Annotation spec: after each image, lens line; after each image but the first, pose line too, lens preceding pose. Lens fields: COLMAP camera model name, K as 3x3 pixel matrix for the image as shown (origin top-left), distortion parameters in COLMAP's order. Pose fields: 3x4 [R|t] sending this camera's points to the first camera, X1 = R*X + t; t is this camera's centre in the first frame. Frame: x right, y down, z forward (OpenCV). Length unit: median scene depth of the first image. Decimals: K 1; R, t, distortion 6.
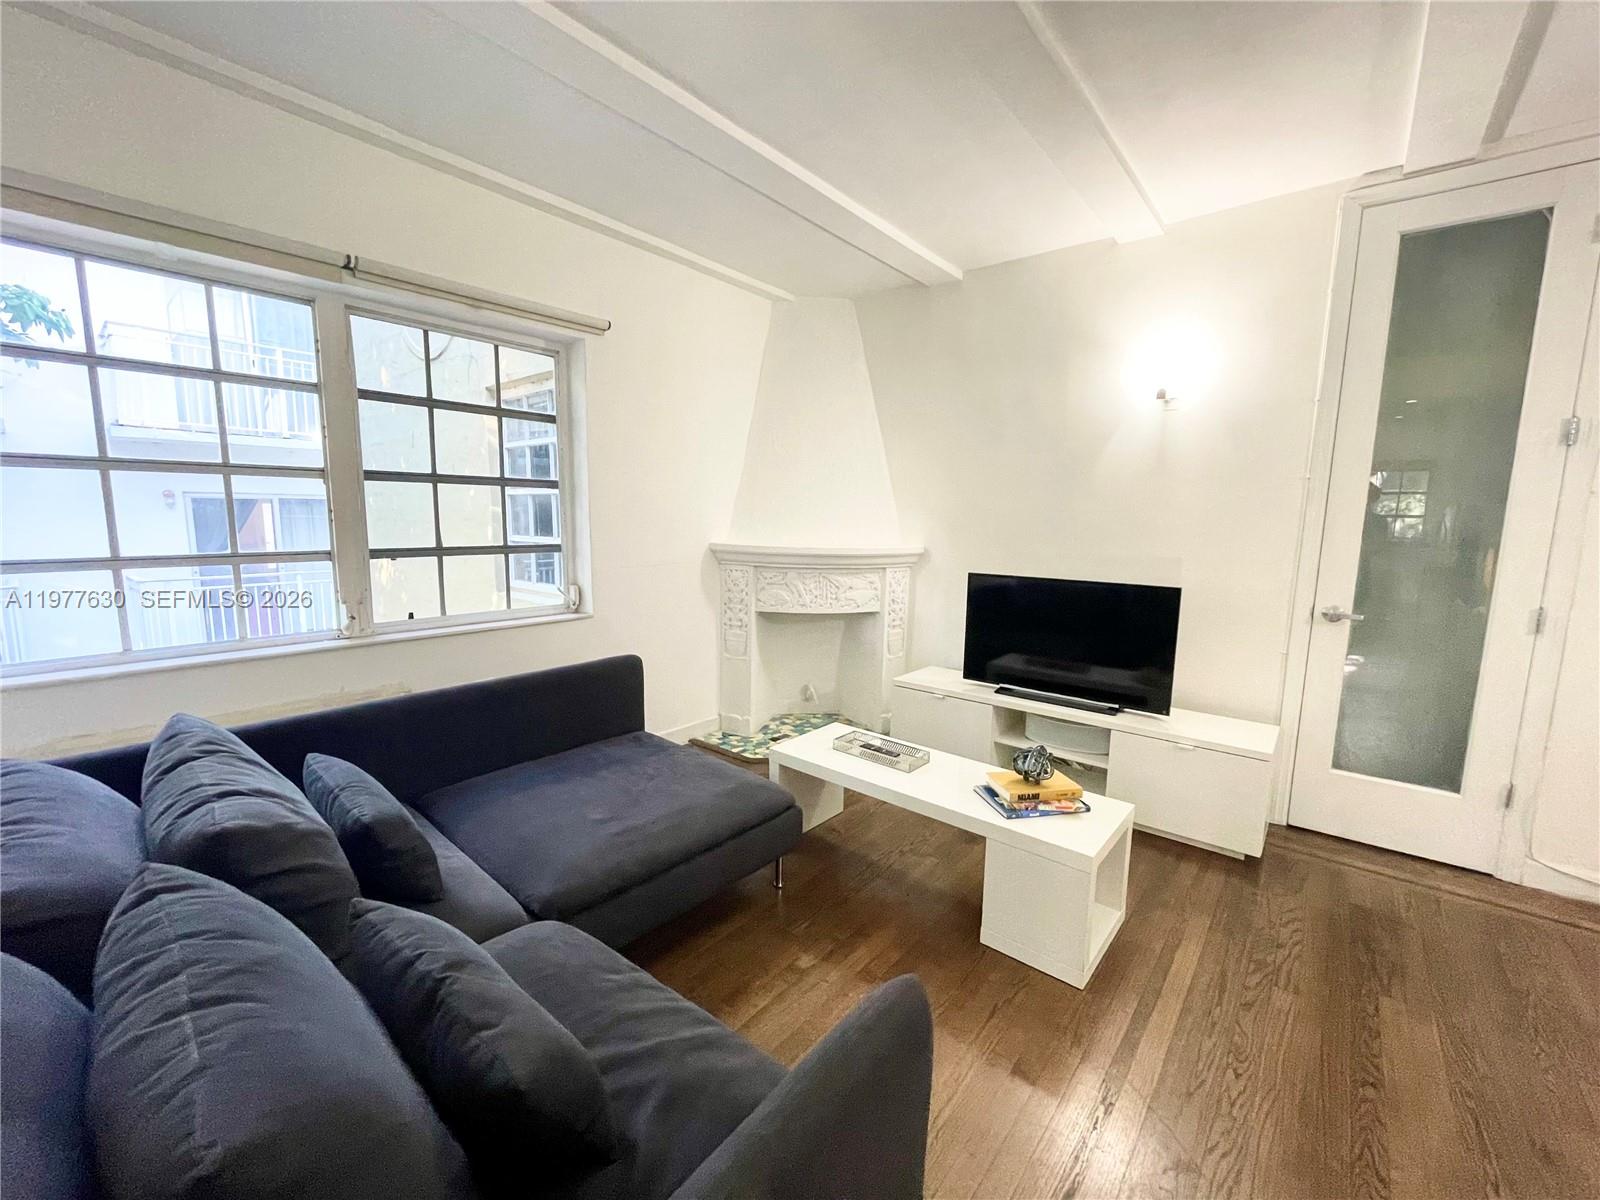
lens RADIAL K [[647.7, 0, 797.7], [0, 647.7, 602.4], [0, 0, 1]] dist [-0.001304, -0.000565]
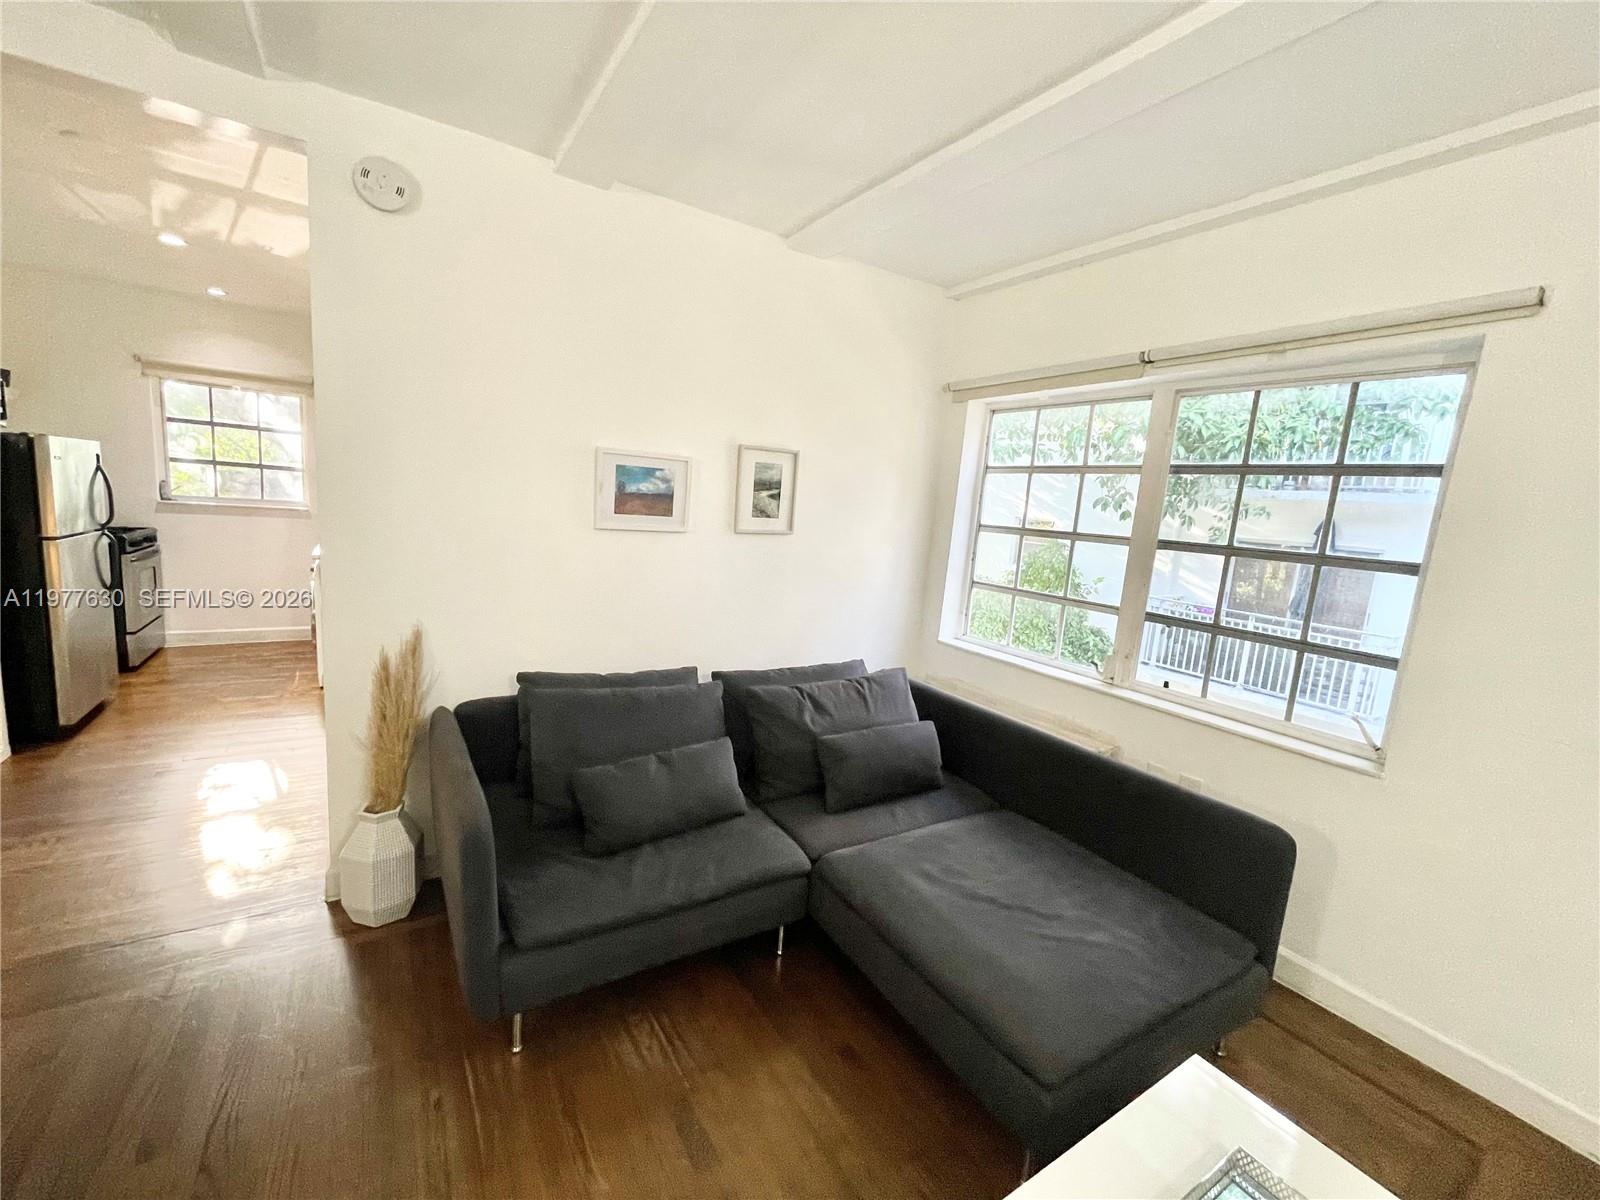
lens RADIAL K [[663.9, 0, 812.9], [0, 663.9, 608.2], [0, 0, 1]] dist [-0.001900, -0.000313]
pose [[-0.290277, 0.112381, -0.950321, 0.530242], [-0.209658, 0.961484, 0.177741, -0.162657], [0.933693, 0.250837, -0.255535, 0.736234]]
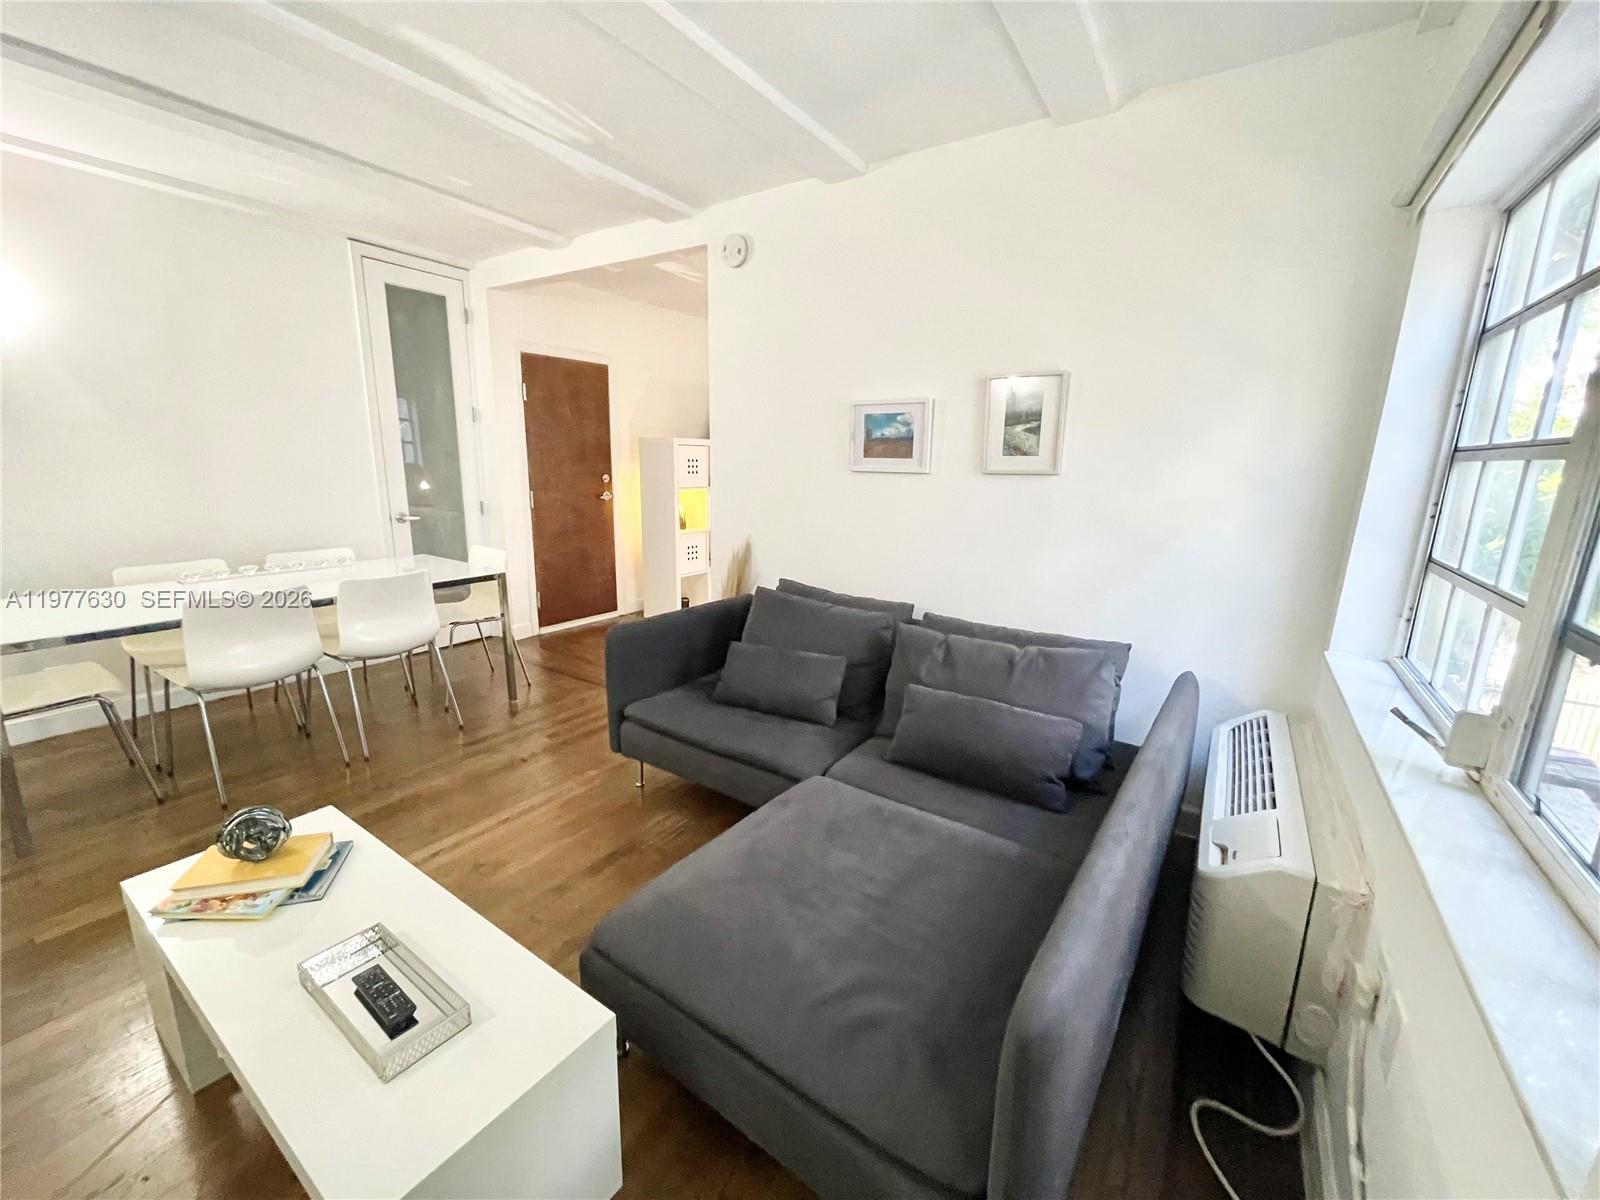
lens RADIAL K [[647.7, 0, 797.7], [0, 647.7, 602.4], [0, 0, 1]] dist [-0.001304, -0.000565]
pose [[-0.994288, -0.012736, -0.105969, -0.132627], [-0.048849, 0.937069, 0.345711, -0.208416], [0.094897, 0.348913, -0.932338, 1.309844]]
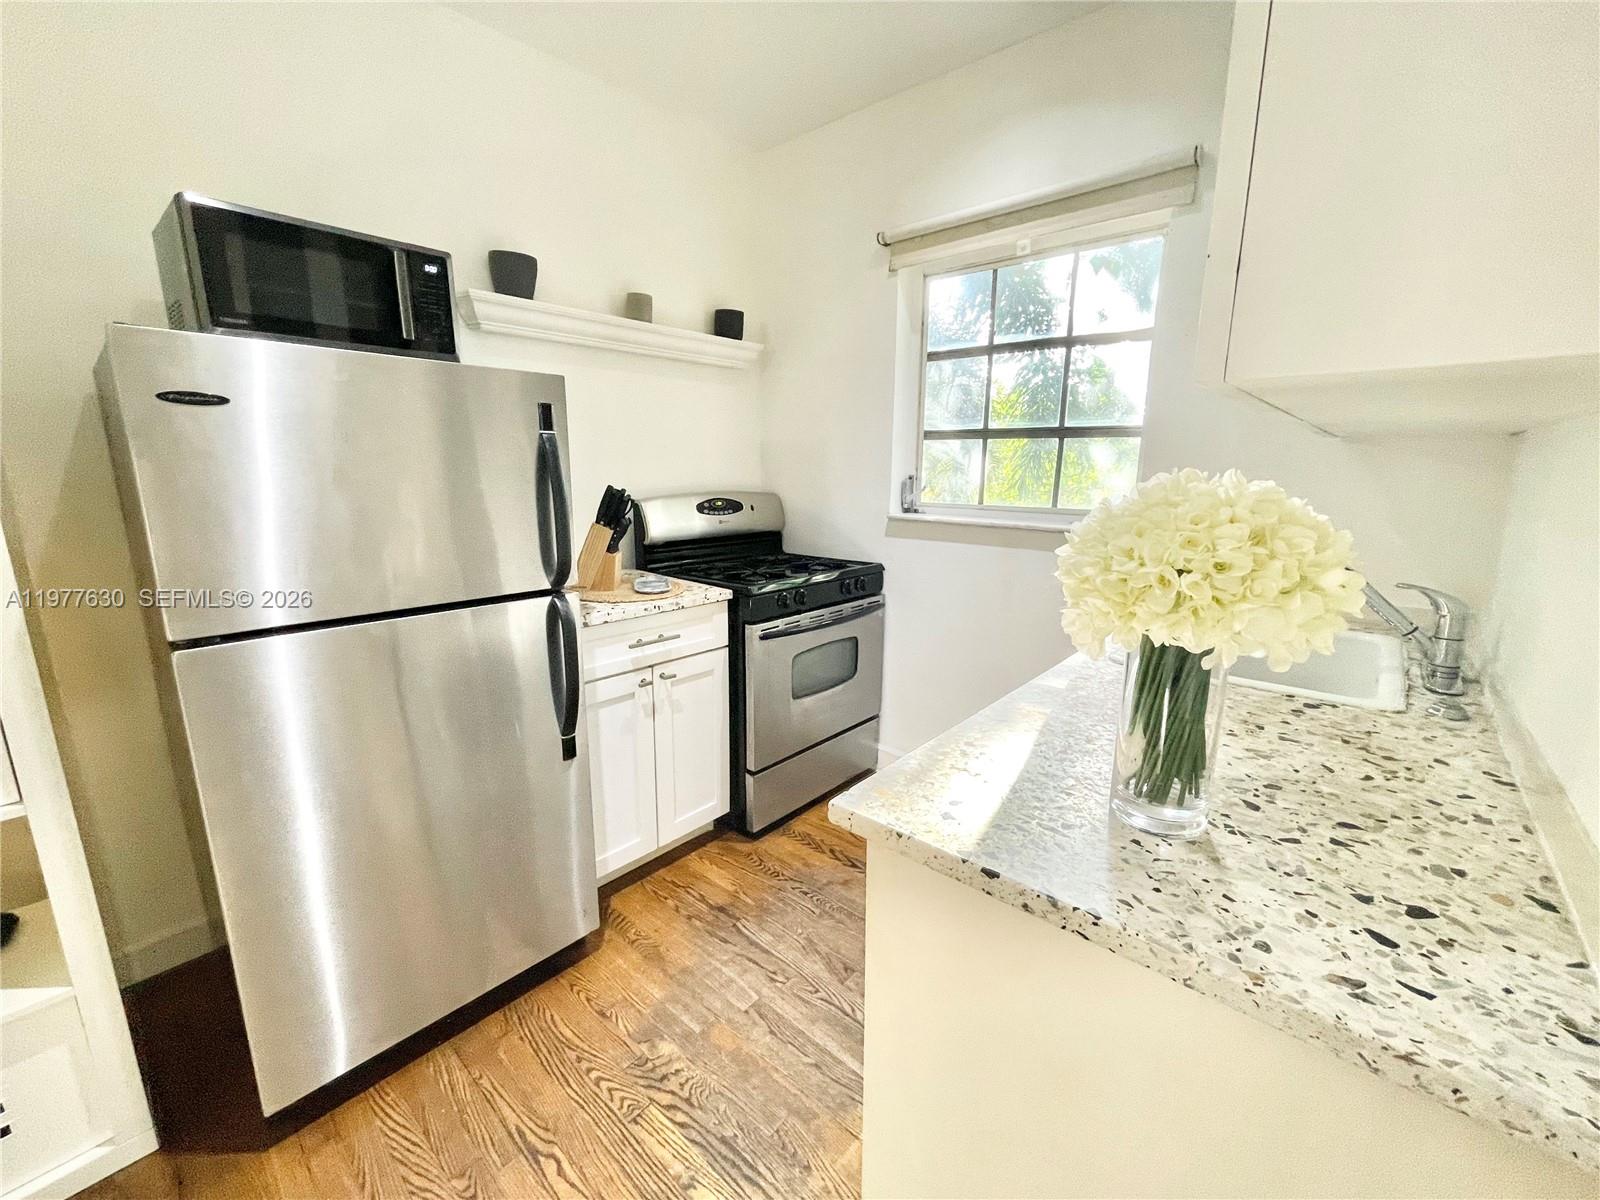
lens RADIAL K [[647.7, 0, 797.7], [0, 647.7, 602.4], [0, 0, 1]] dist [-0.001304, -0.000565]
pose [[-0.999249, -0.025836, 0.028893, -0.637045], [-0.014420, 0.939736, 0.341596, 0.058554], [-0.035977, 0.340923, -0.939403, -0.572393]]
